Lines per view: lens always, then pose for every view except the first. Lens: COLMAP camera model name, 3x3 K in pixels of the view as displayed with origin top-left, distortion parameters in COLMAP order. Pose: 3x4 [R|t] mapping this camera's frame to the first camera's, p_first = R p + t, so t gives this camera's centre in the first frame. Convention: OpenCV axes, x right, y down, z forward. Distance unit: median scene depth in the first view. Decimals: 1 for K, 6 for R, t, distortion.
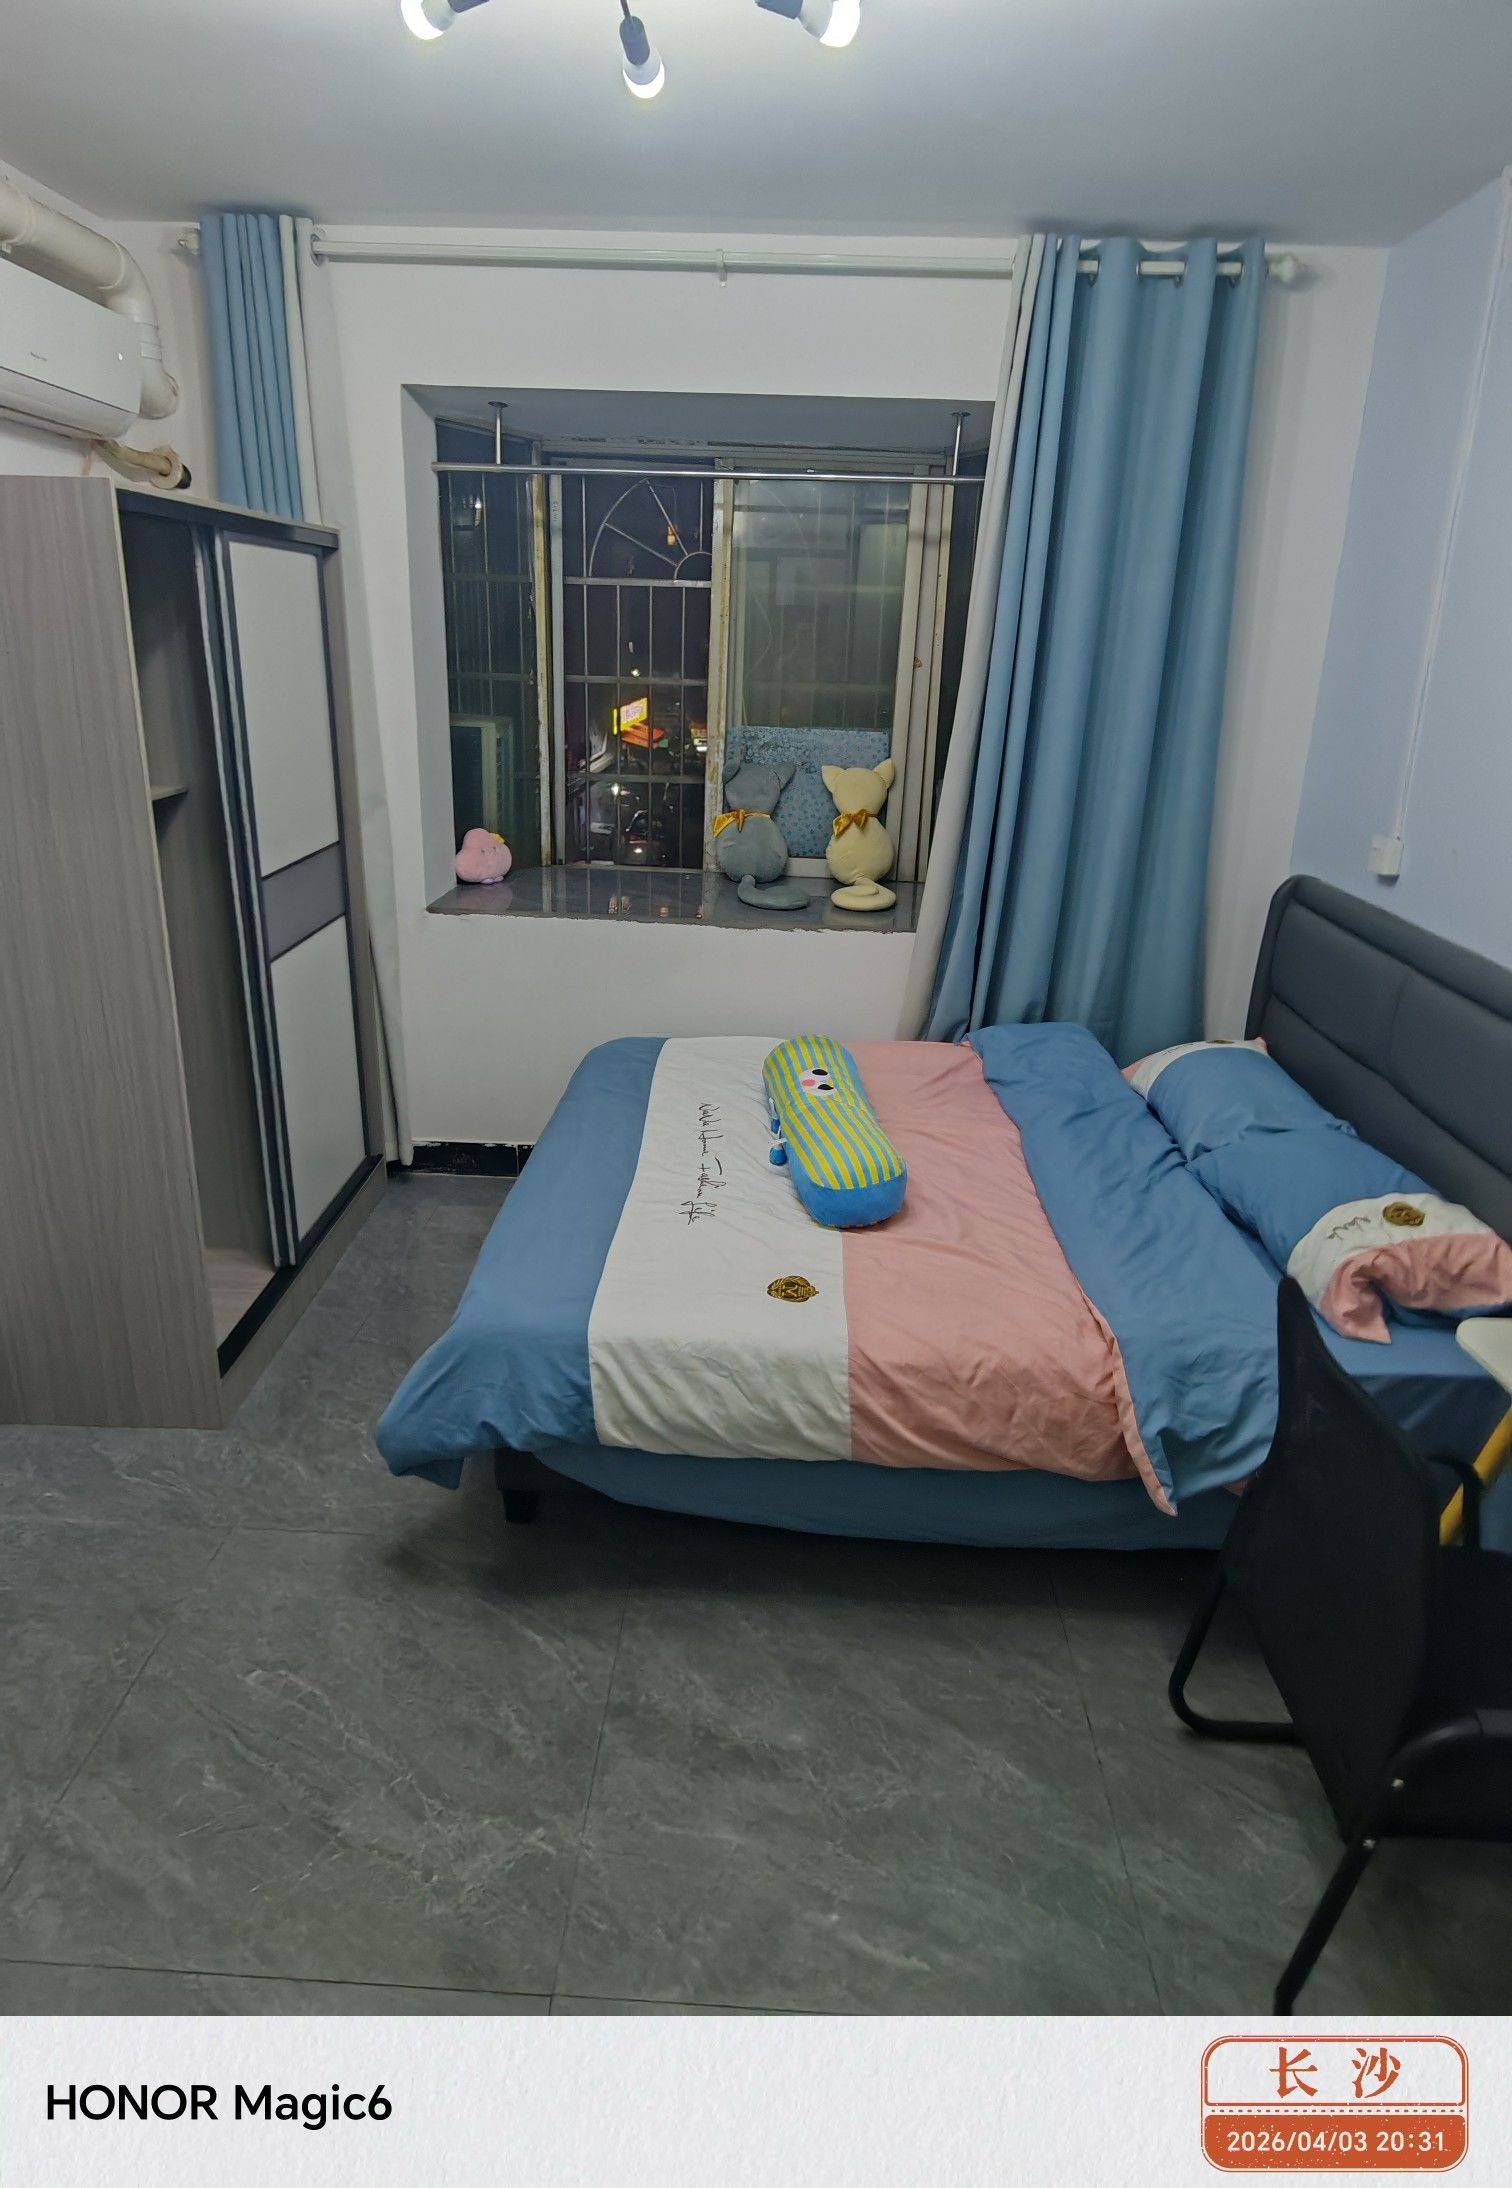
lens RADIAL K [[1189.3, 0, 748.9], [0, 1189.3, 1001.7], [0, 0, 1]] dist [-0.007640, 0.005554]
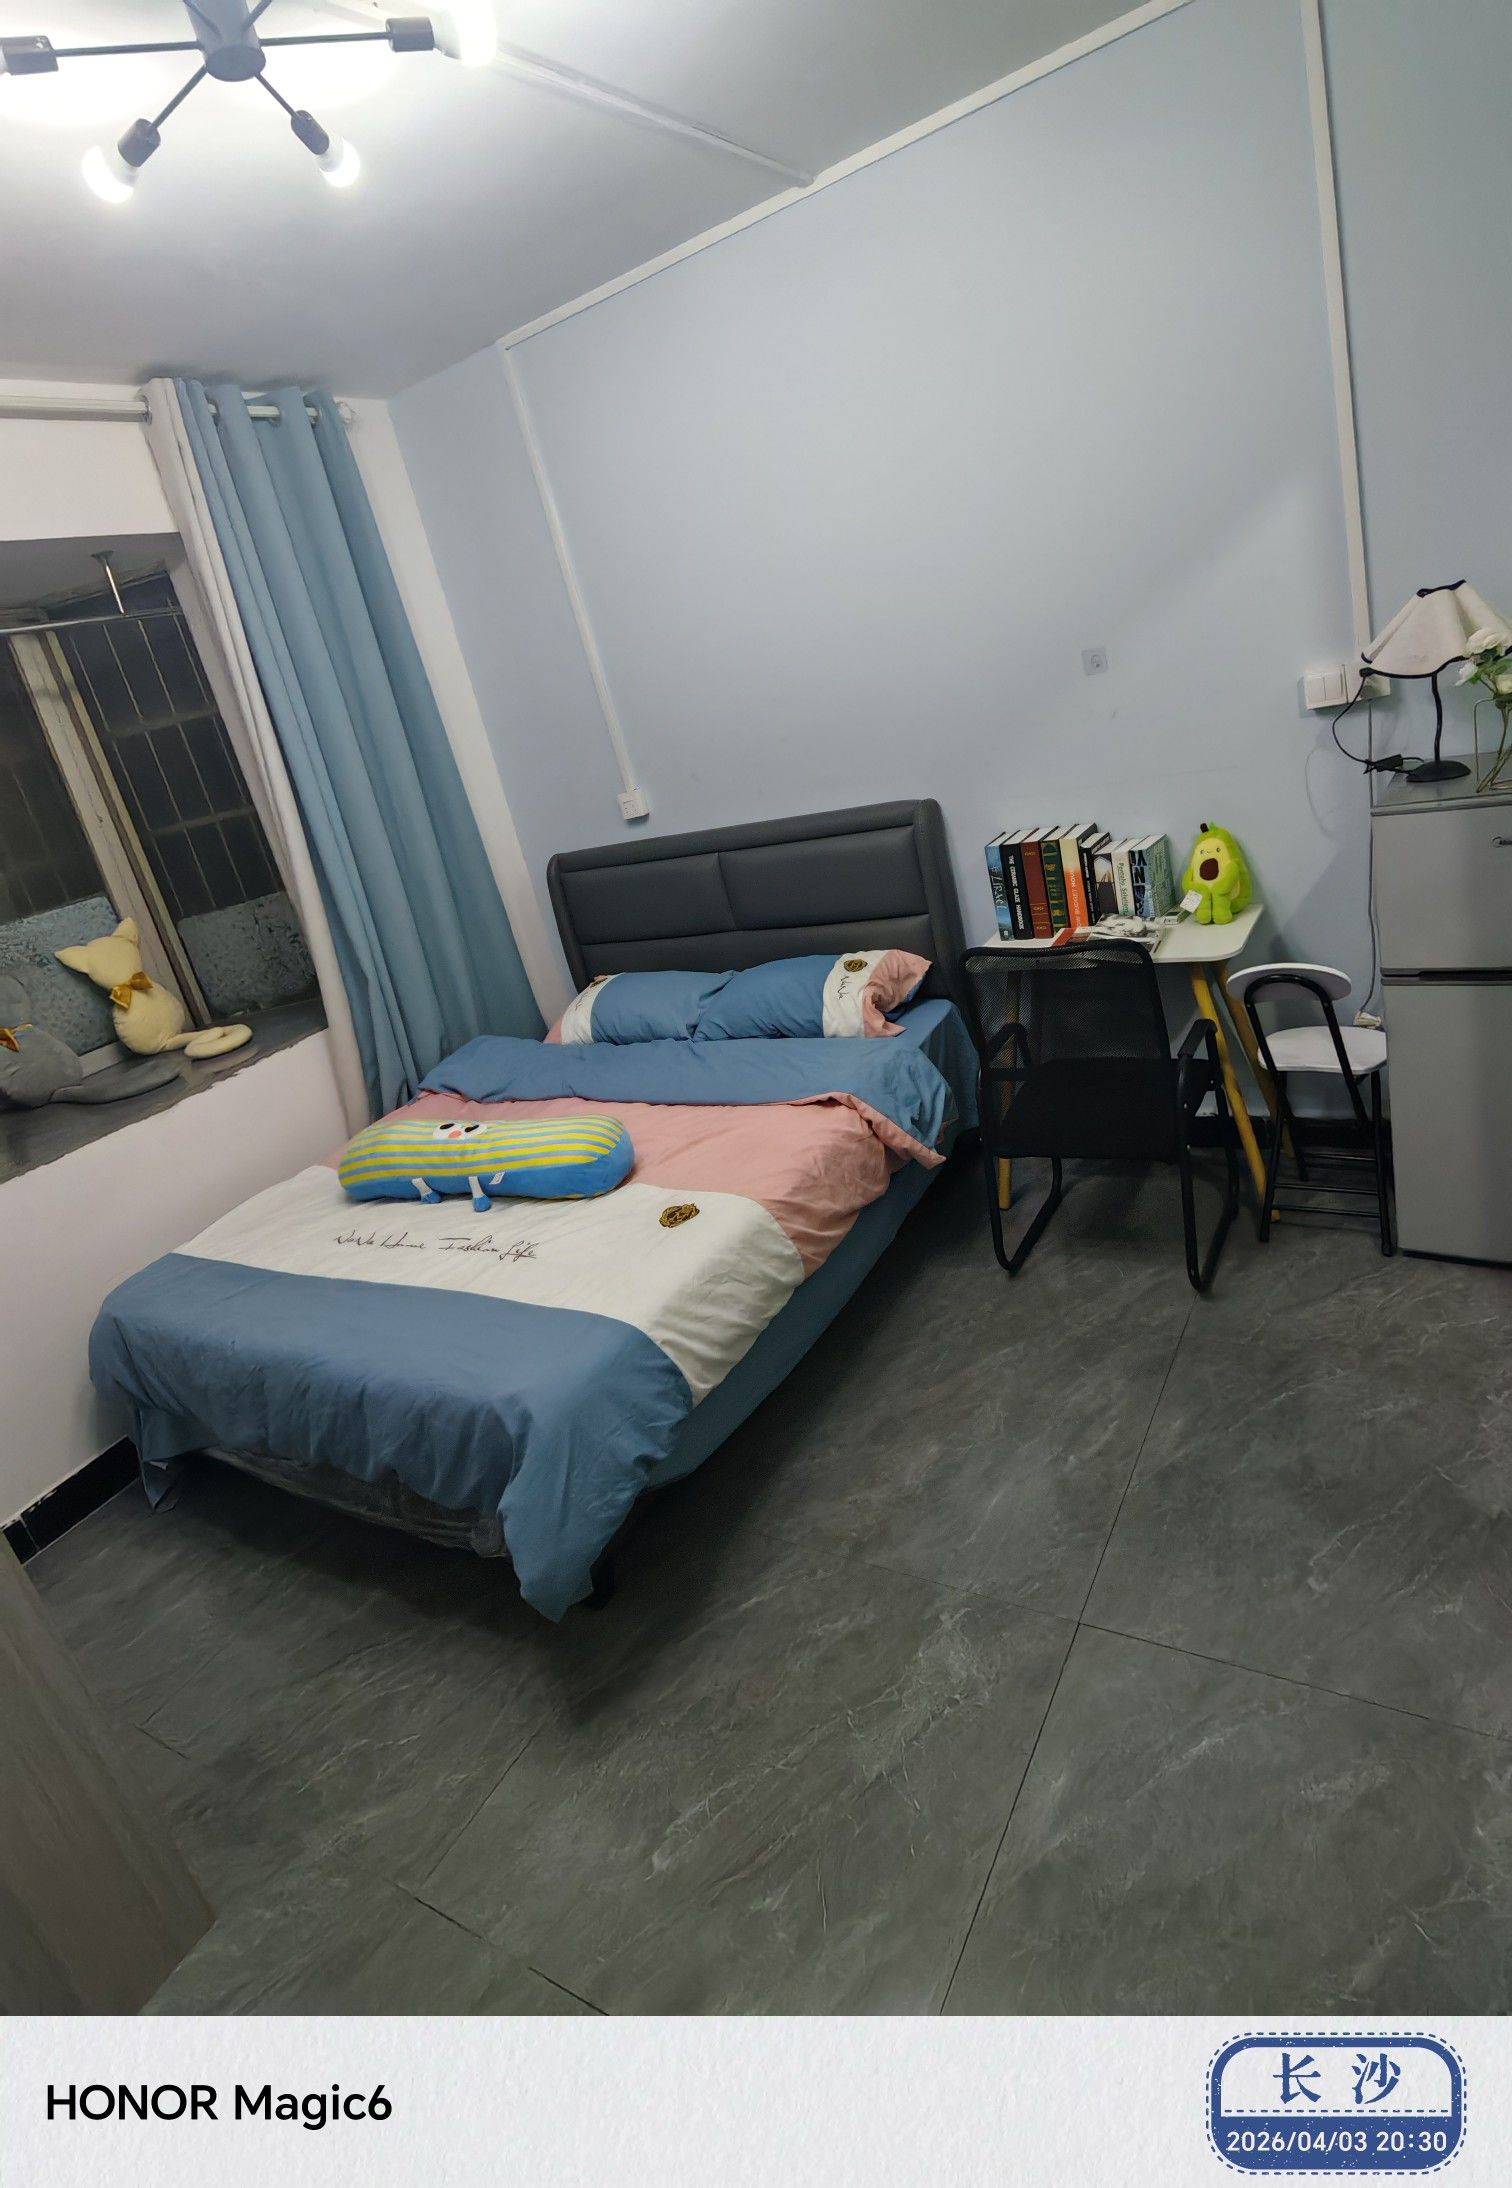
lens RADIAL K [[1136.3, 0, 751.4], [0, 1136.3, 1011.5], [0, 0, 1]] dist [-0.007313, 0.005122]
pose [[0.467604, -0.401920, 0.787278, -0.551759], [0.490077, 0.859107, 0.147508, -0.042791], [-0.735643, 0.316851, 0.598694, 0.172567]]
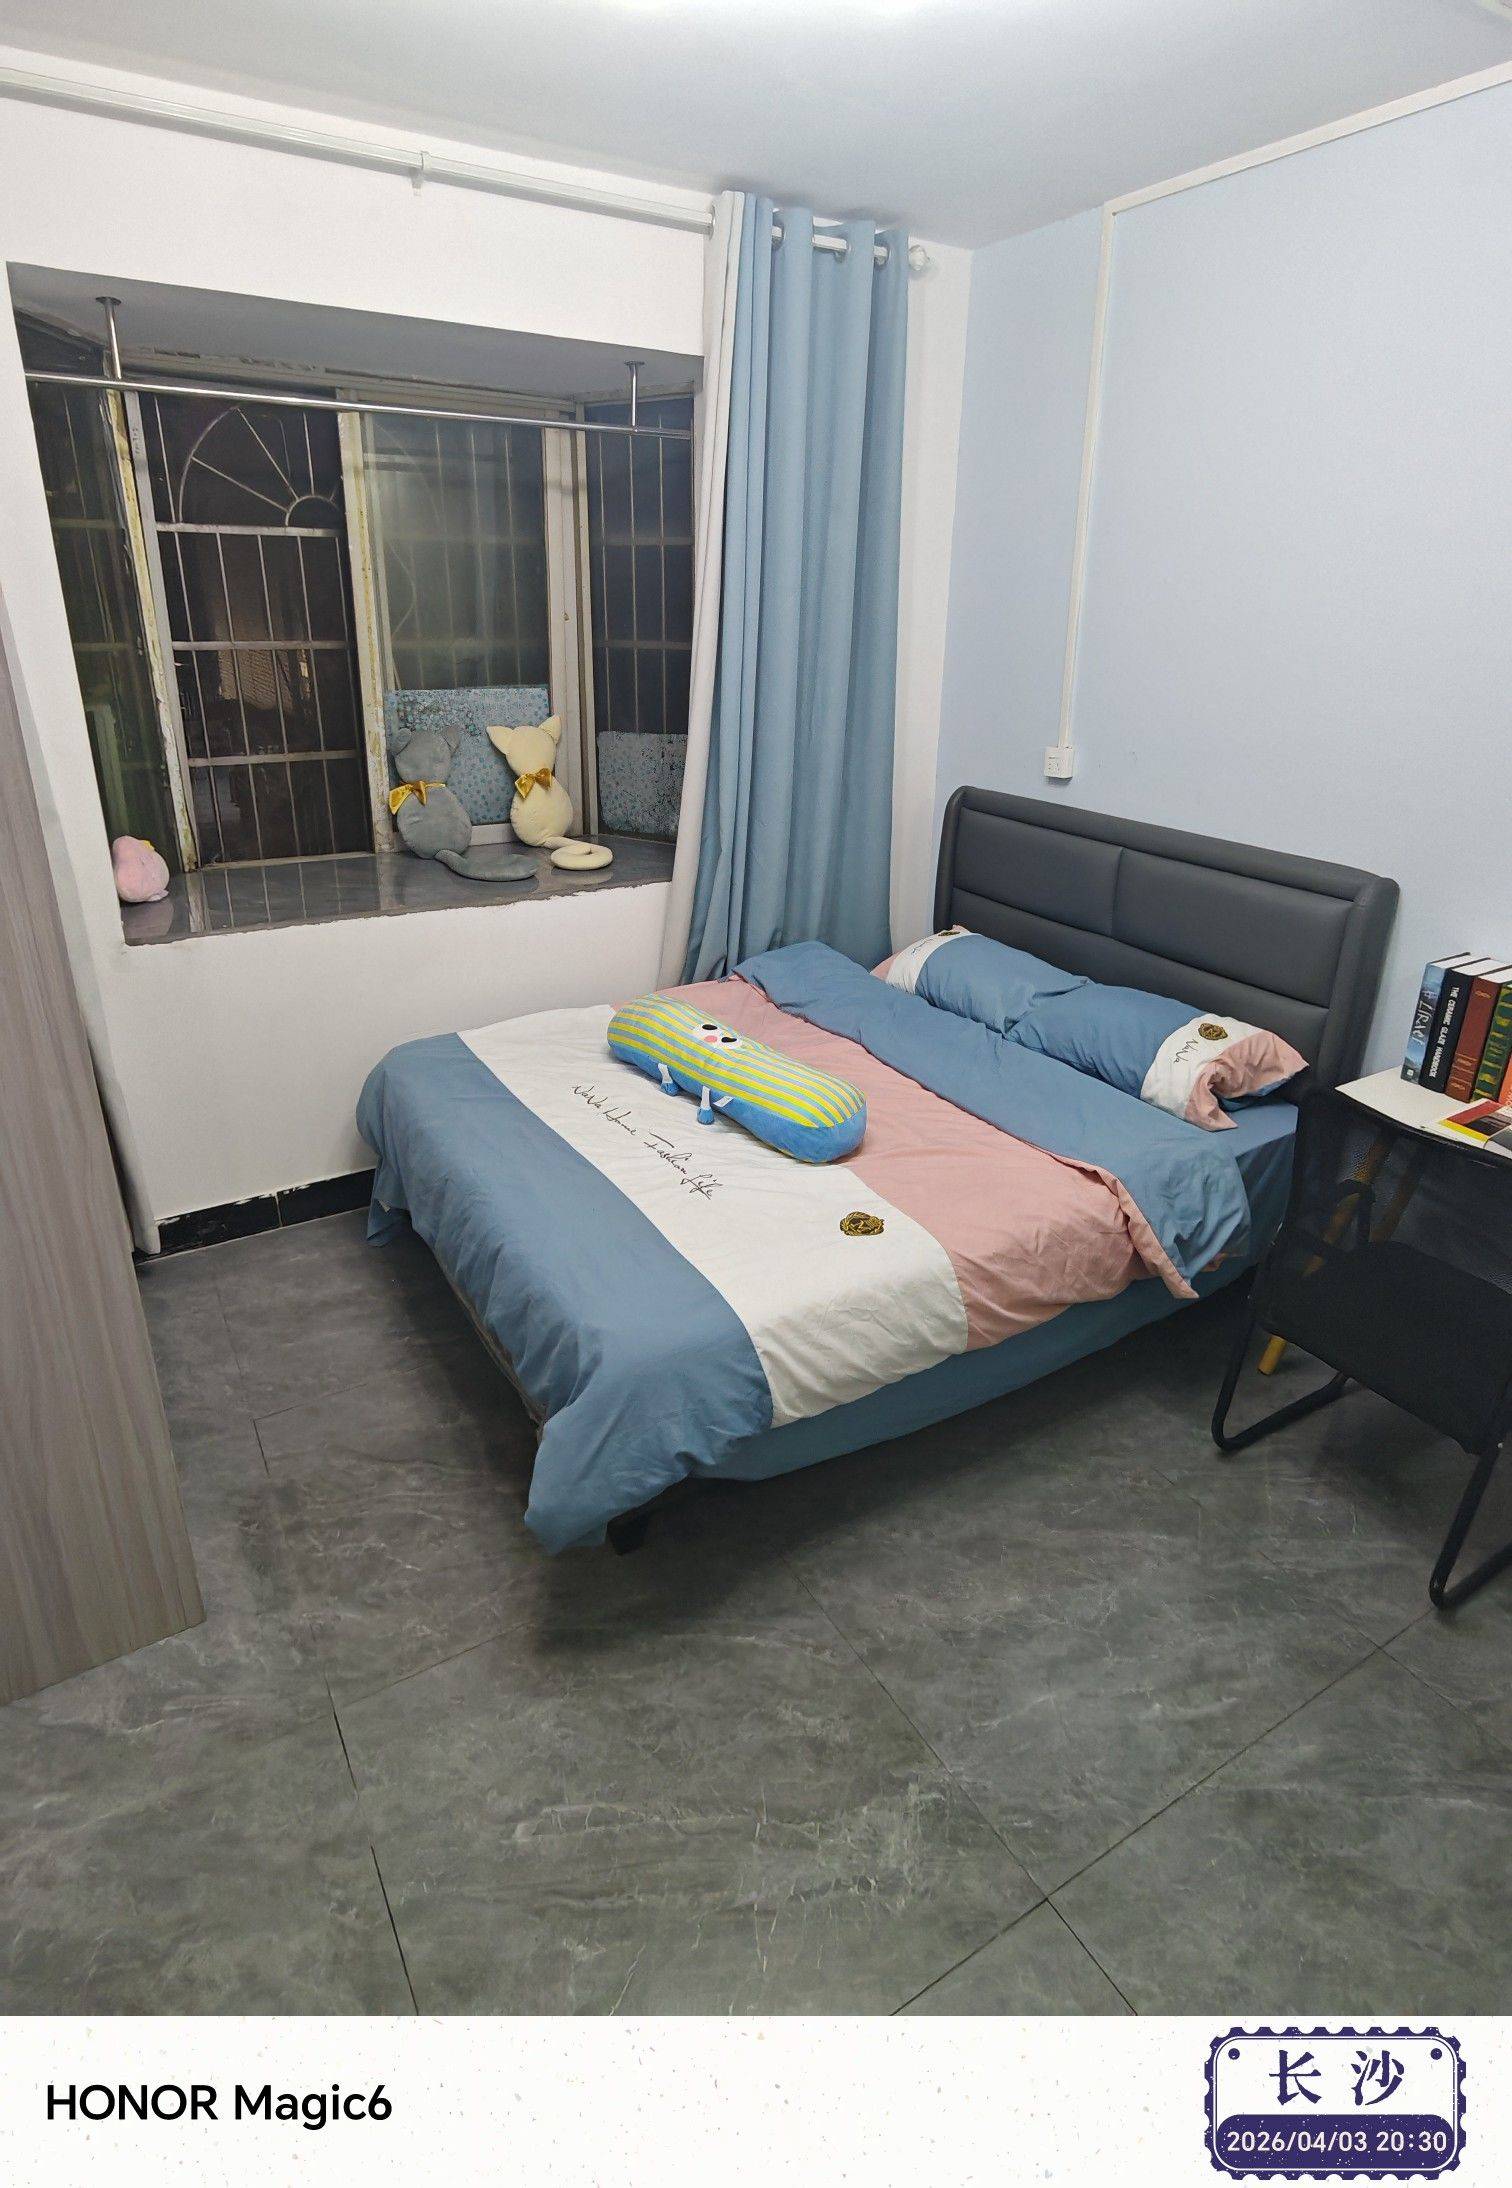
lens RADIAL K [[1136.3, 0, 750.5], [0, 1136.3, 1011.9], [0, 0, 1]] dist [-0.007313, 0.005122]
pose [[0.835320, -0.205815, 0.509784, -0.400203], [0.172410, 0.978572, 0.112572, -0.056669], [-0.522030, -0.006141, 0.852905, 0.146786]]
